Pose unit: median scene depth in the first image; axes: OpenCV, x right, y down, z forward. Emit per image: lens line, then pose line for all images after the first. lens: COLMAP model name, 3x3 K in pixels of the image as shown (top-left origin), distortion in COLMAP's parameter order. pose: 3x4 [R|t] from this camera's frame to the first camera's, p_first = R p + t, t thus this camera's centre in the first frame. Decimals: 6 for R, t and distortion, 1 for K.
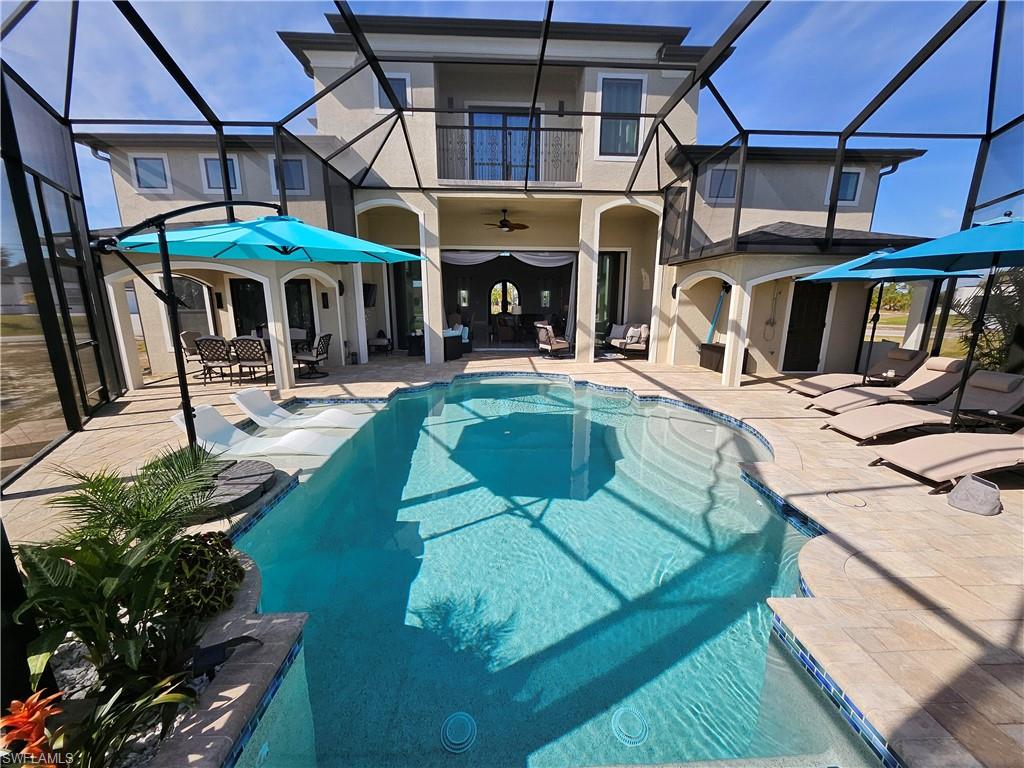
lens RADIAL K [[410.8, 0, 512.0], [0, 410.8, 384.0], [0, 0, 1]] dist [-0.000092, -0.000015]
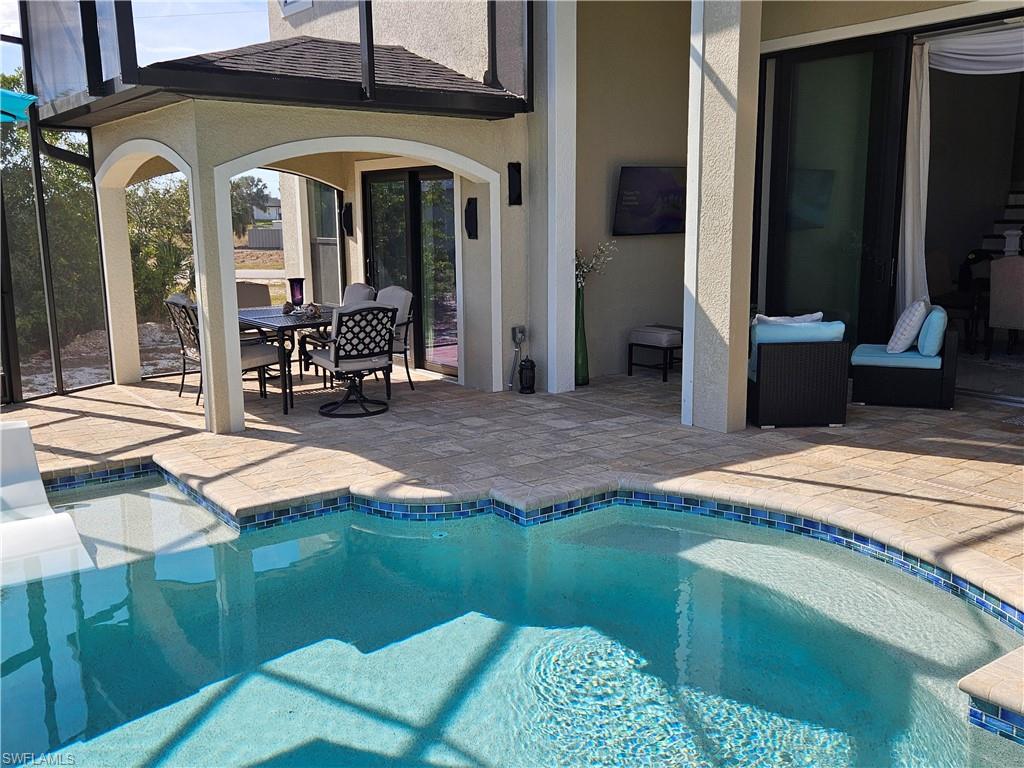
lens RADIAL K [[839.7, 0, 512.0], [0, 839.7, 384.0], [0, 0, 1]] dist [0.001395, 0.000059]
pose [[0.535743, 0.158837, -0.829307, 0.335664], [-0.161978, 0.983240, 0.083679, -0.170987], [0.828699, 0.089499, 0.552492, 0.851718]]
